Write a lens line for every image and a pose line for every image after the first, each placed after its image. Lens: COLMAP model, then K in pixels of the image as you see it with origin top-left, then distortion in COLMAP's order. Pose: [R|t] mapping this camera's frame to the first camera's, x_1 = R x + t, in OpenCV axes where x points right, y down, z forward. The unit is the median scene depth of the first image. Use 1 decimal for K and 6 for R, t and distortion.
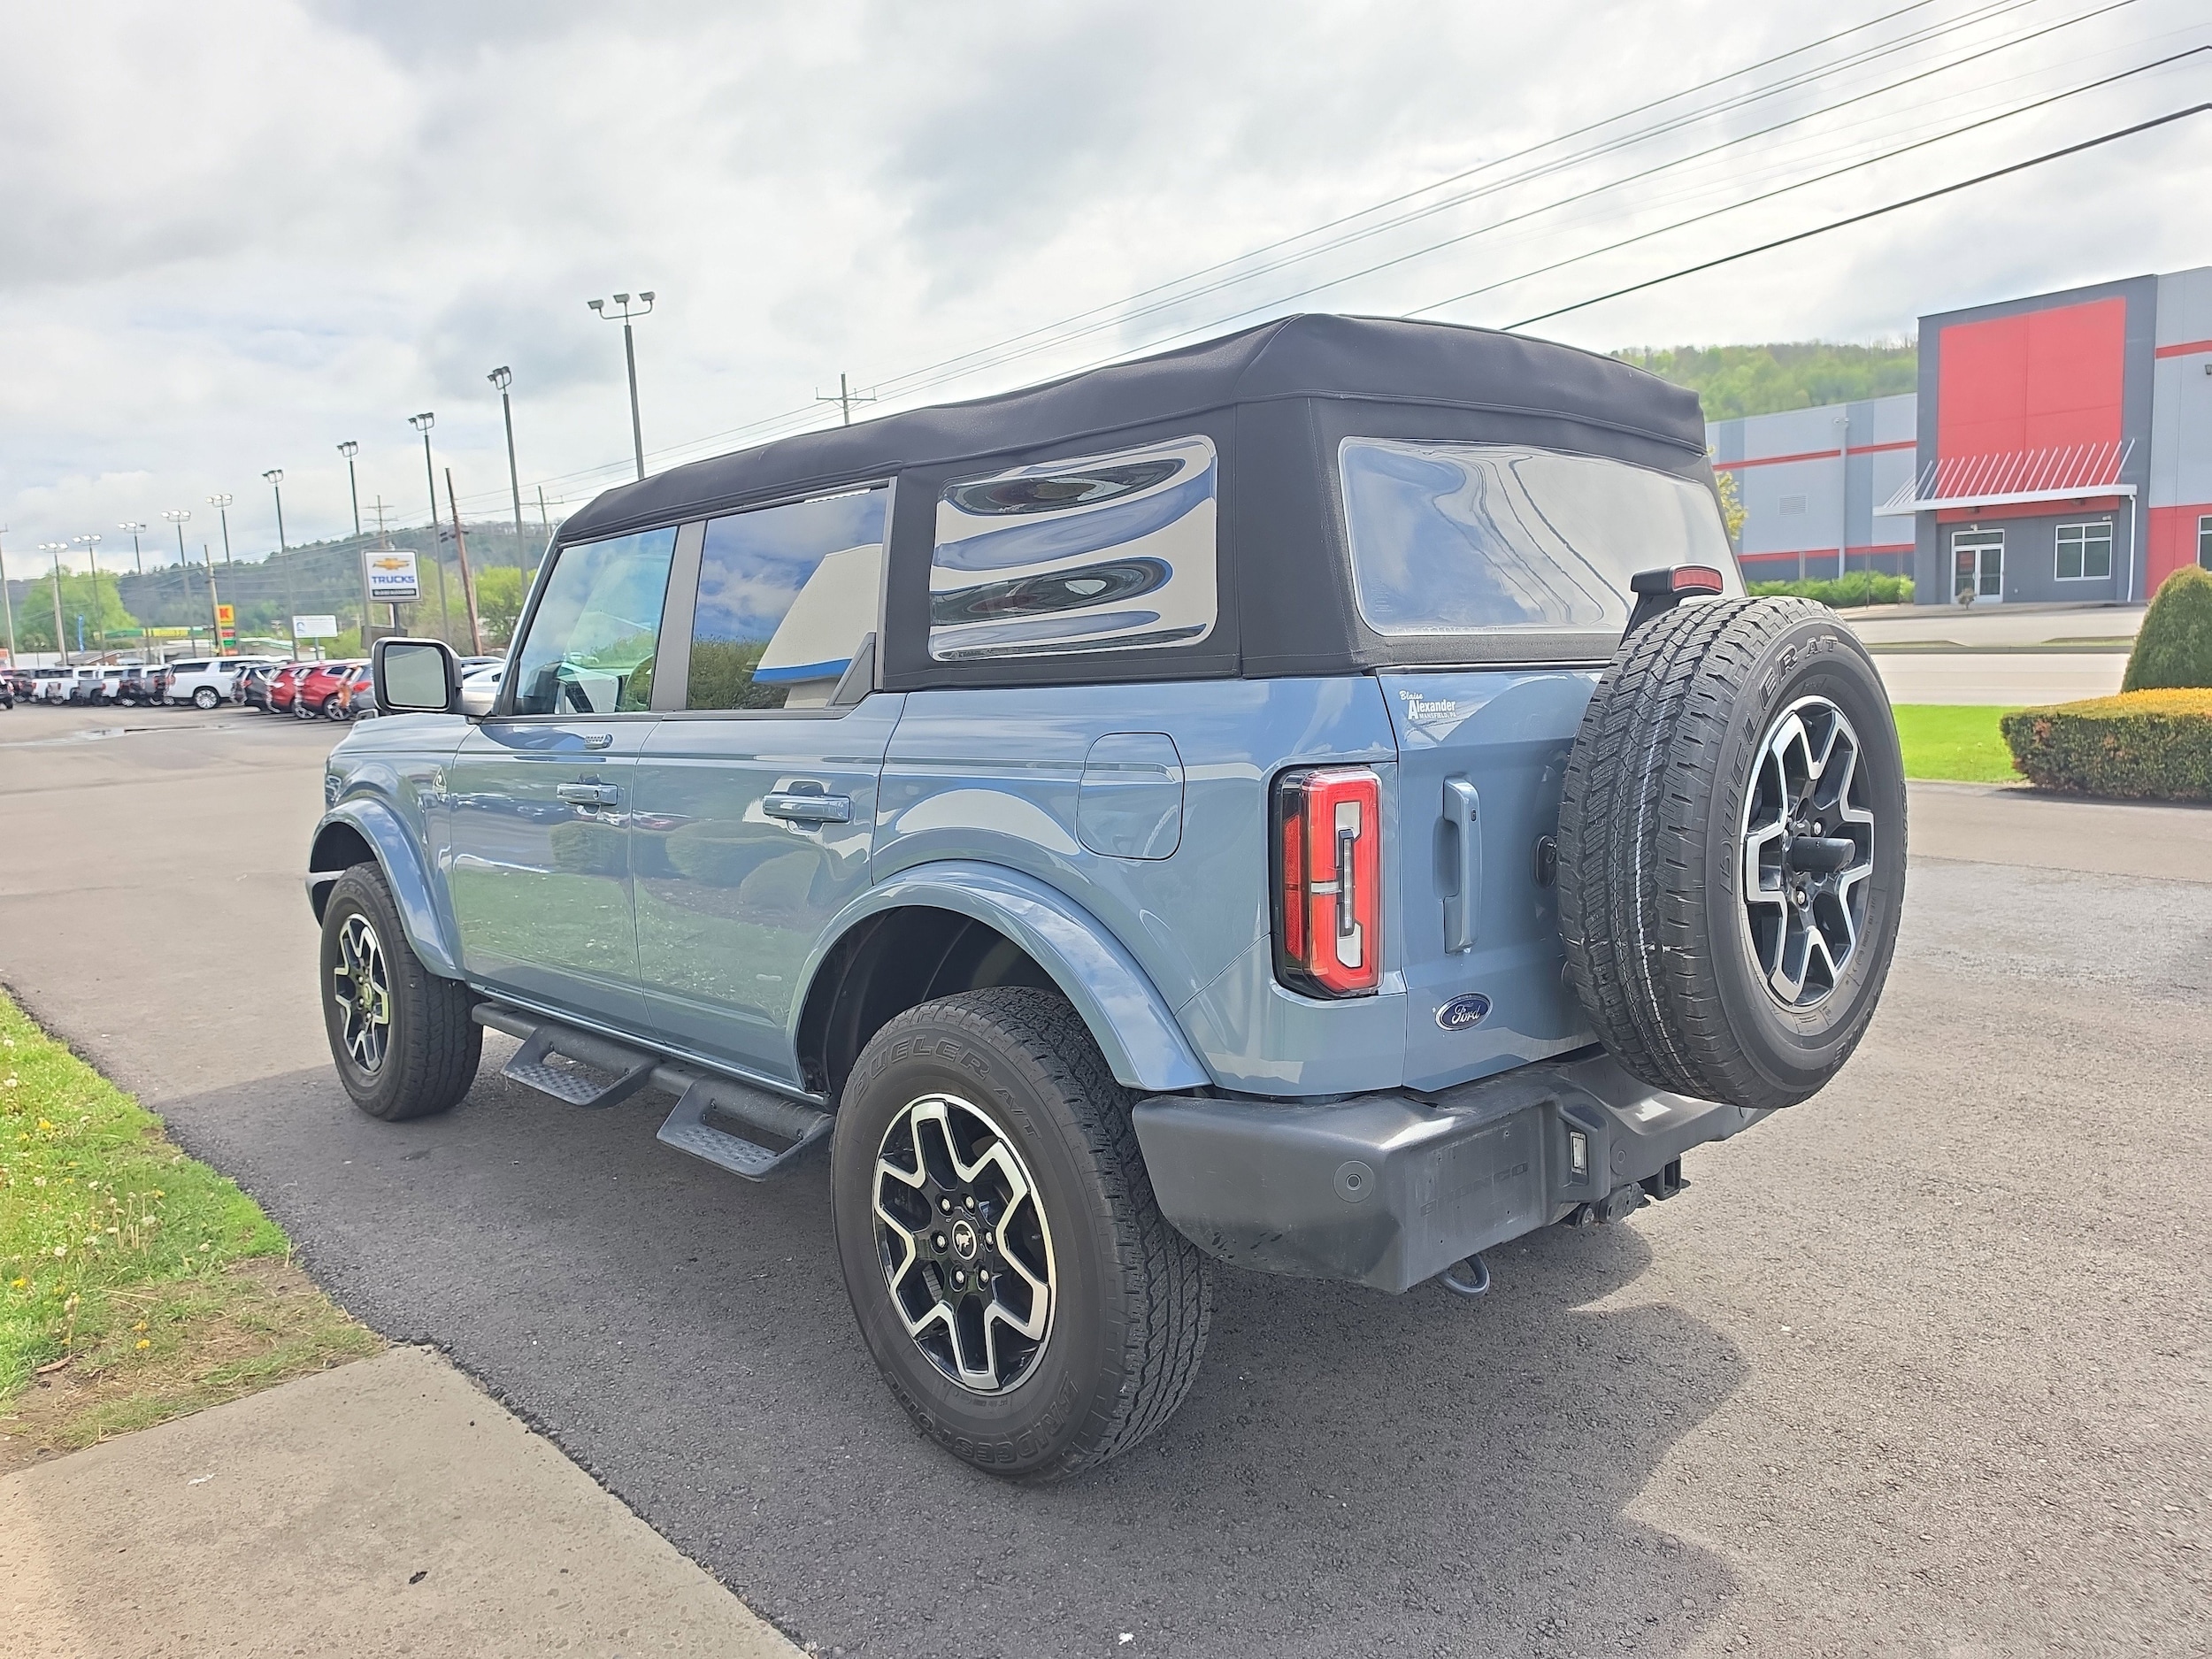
lens RADIAL K [[1544.2, 0, 1095.4], [0, 1544.2, 784.7], [0, 0, 1]] dist [0.038801, -0.051289]
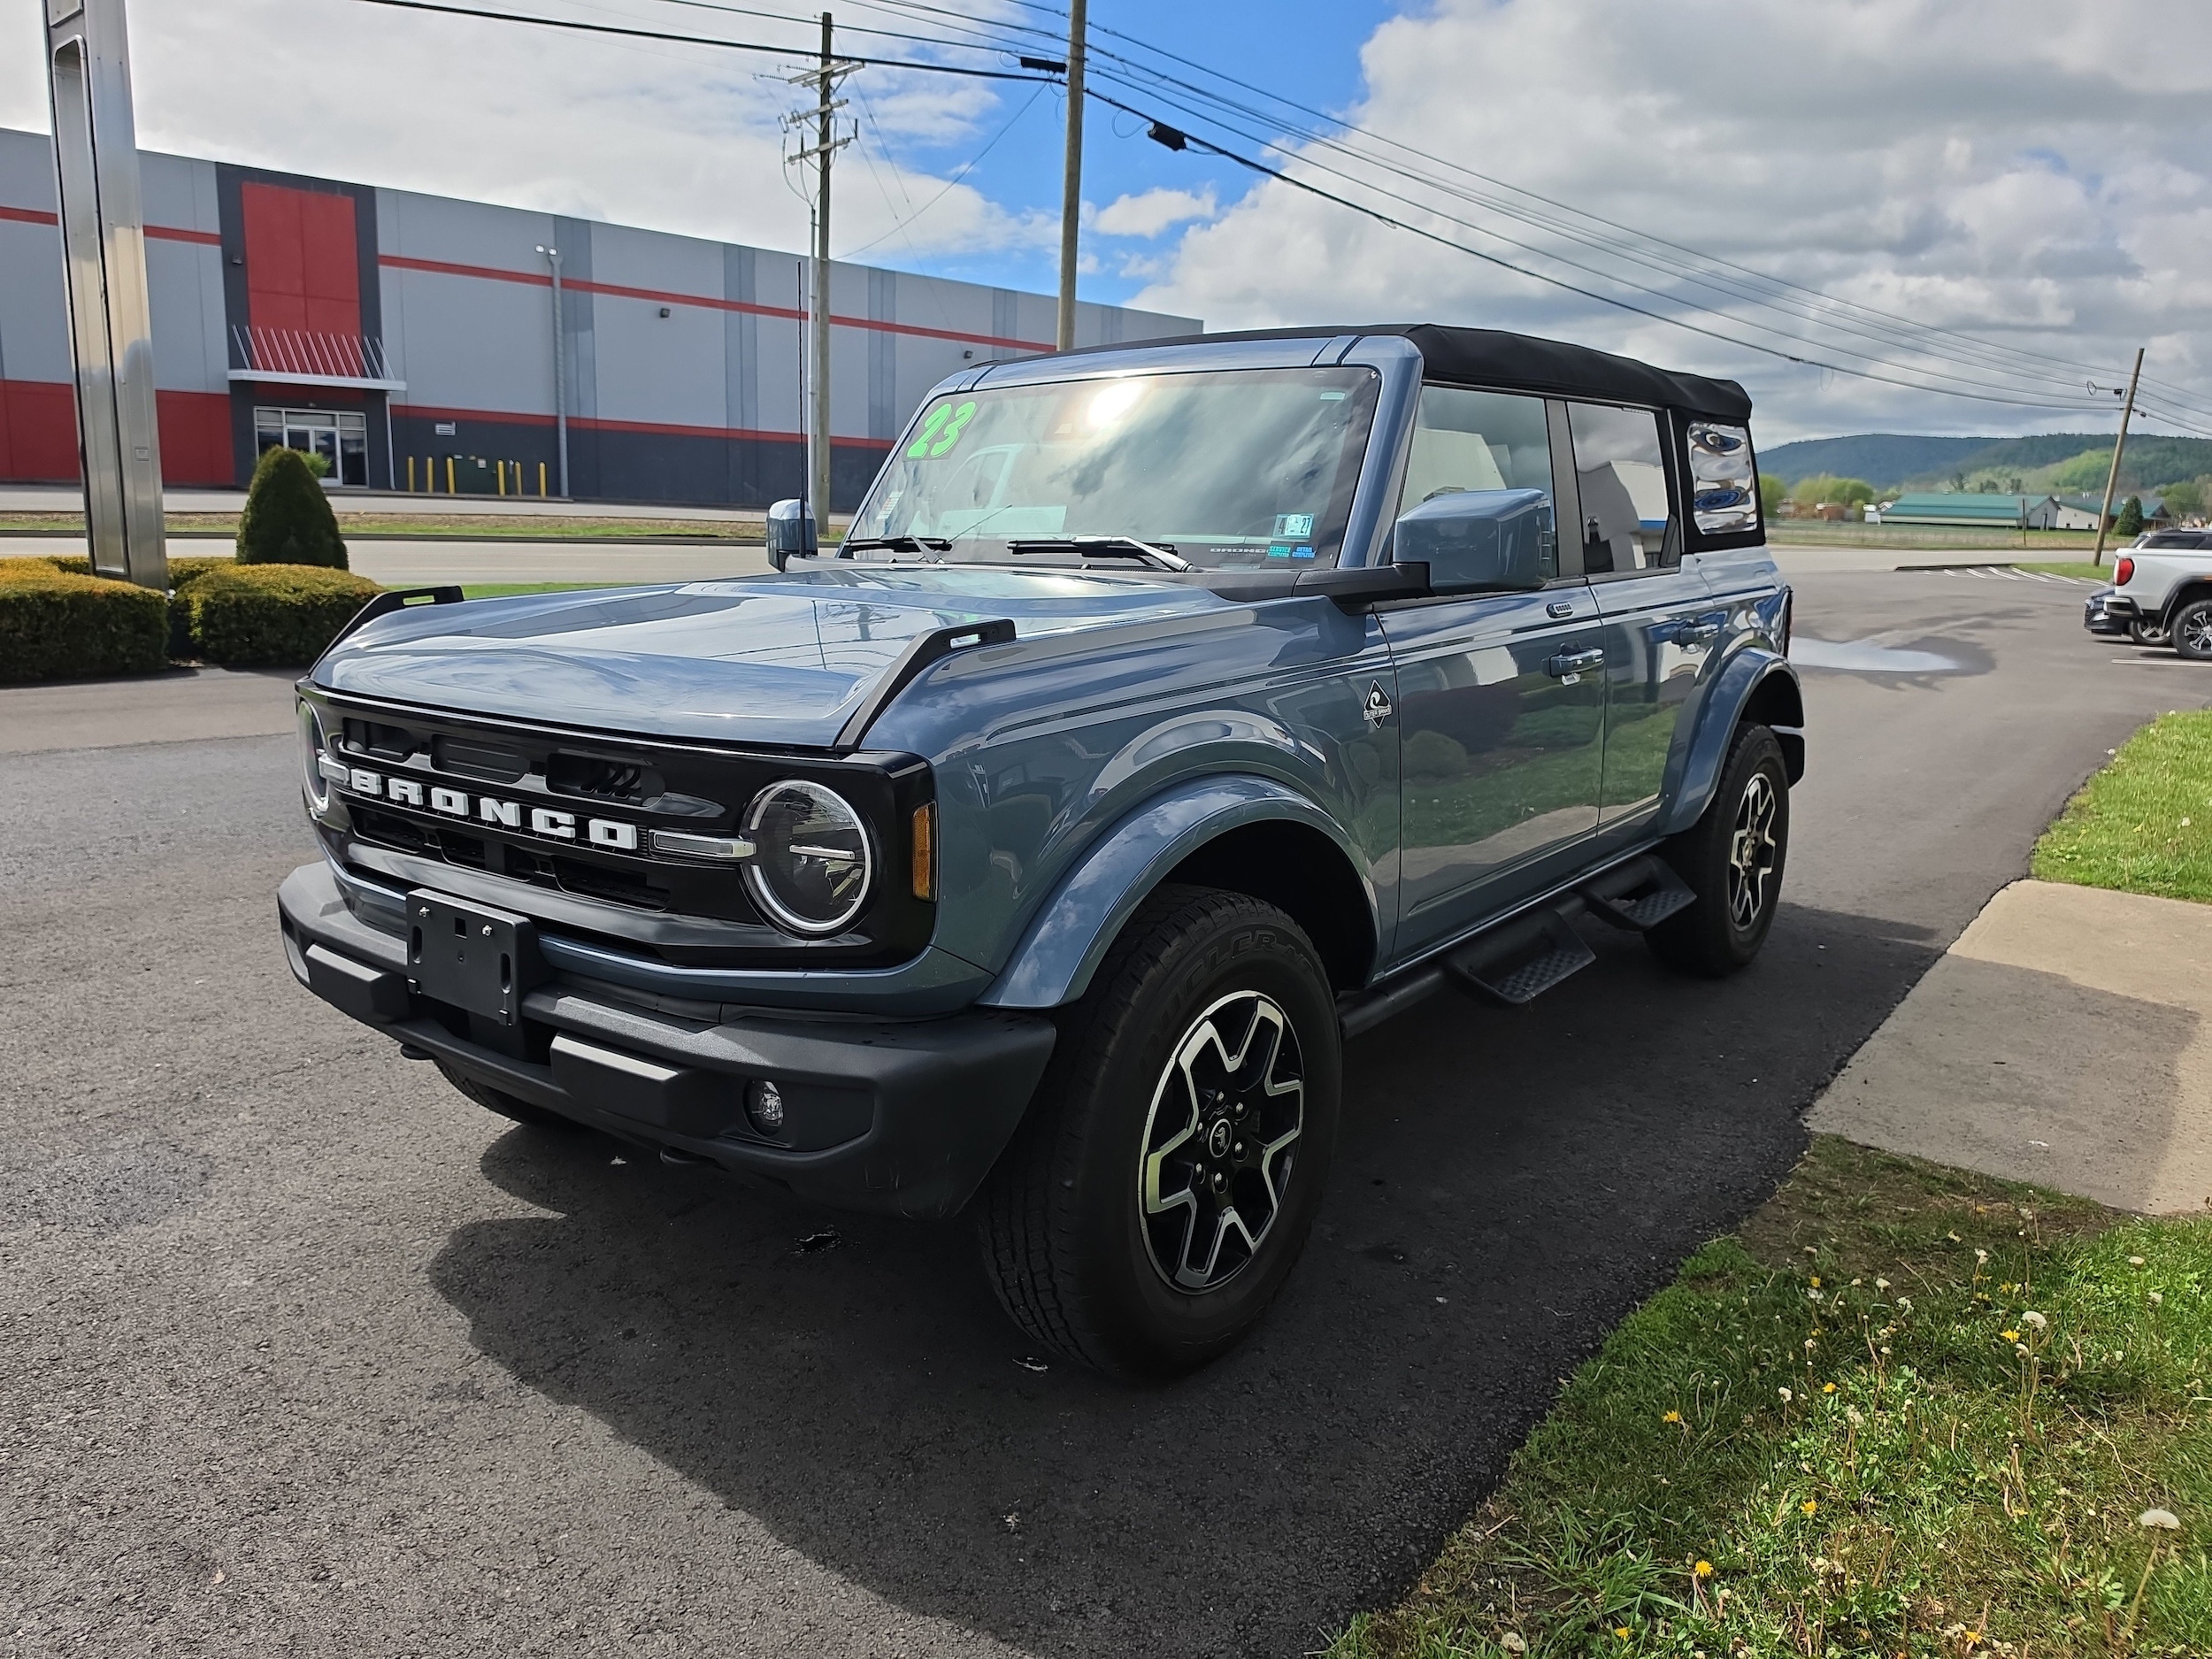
lens RADIAL K [[1544.2, 0, 1085.0], [0, 1544.2, 806.5], [0, 0, 1]] dist [0.038801, -0.051289]
pose [[-0.156098, -0.156415, 0.975278, -1.736833], [0.071603, 0.982992, 0.169112, -0.129497], [-0.985143, 0.096231, -0.142244, 2.003359]]
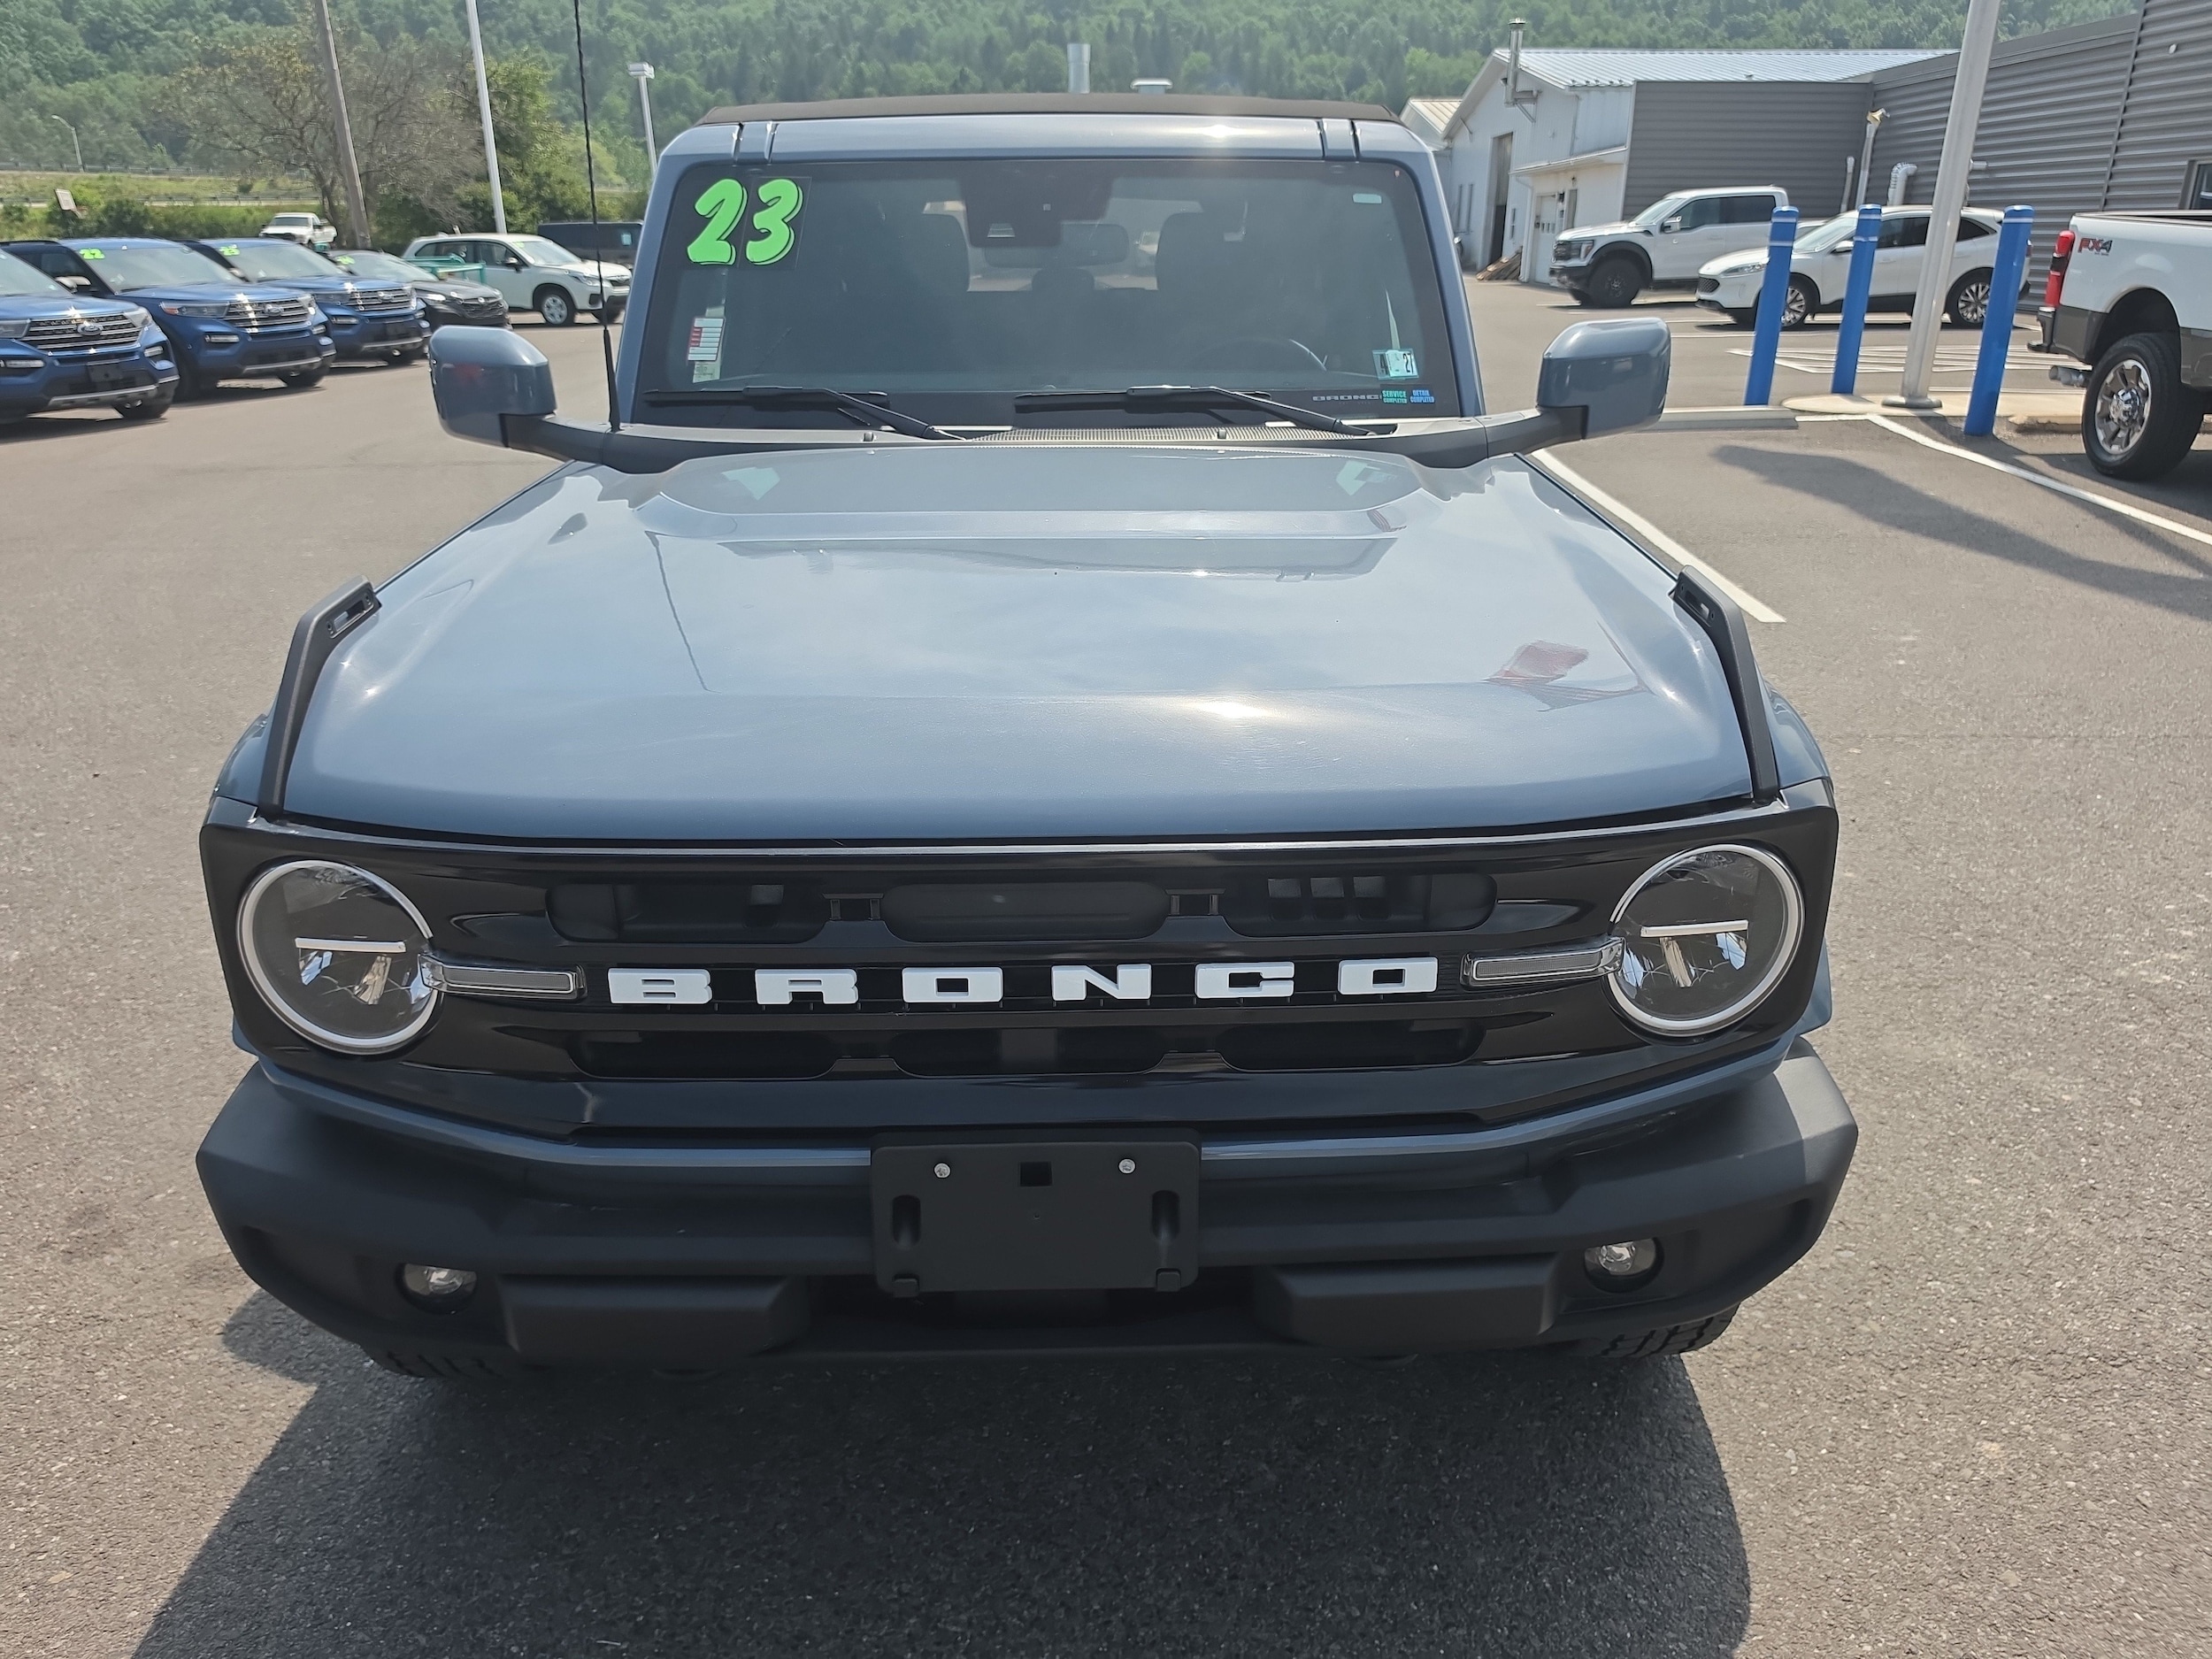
lens RADIAL K [[1544.2, 0, 1105.8], [0, 1544.2, 813.0], [0, 0, 1]] dist [0.038801, -0.051289]
pose [[-0.749731, -0.213047, 0.626510, -1.132666], [0.071629, 0.915067, 0.396889, -0.278077], [-0.657855, 0.342436, -0.670794, 2.571384]]
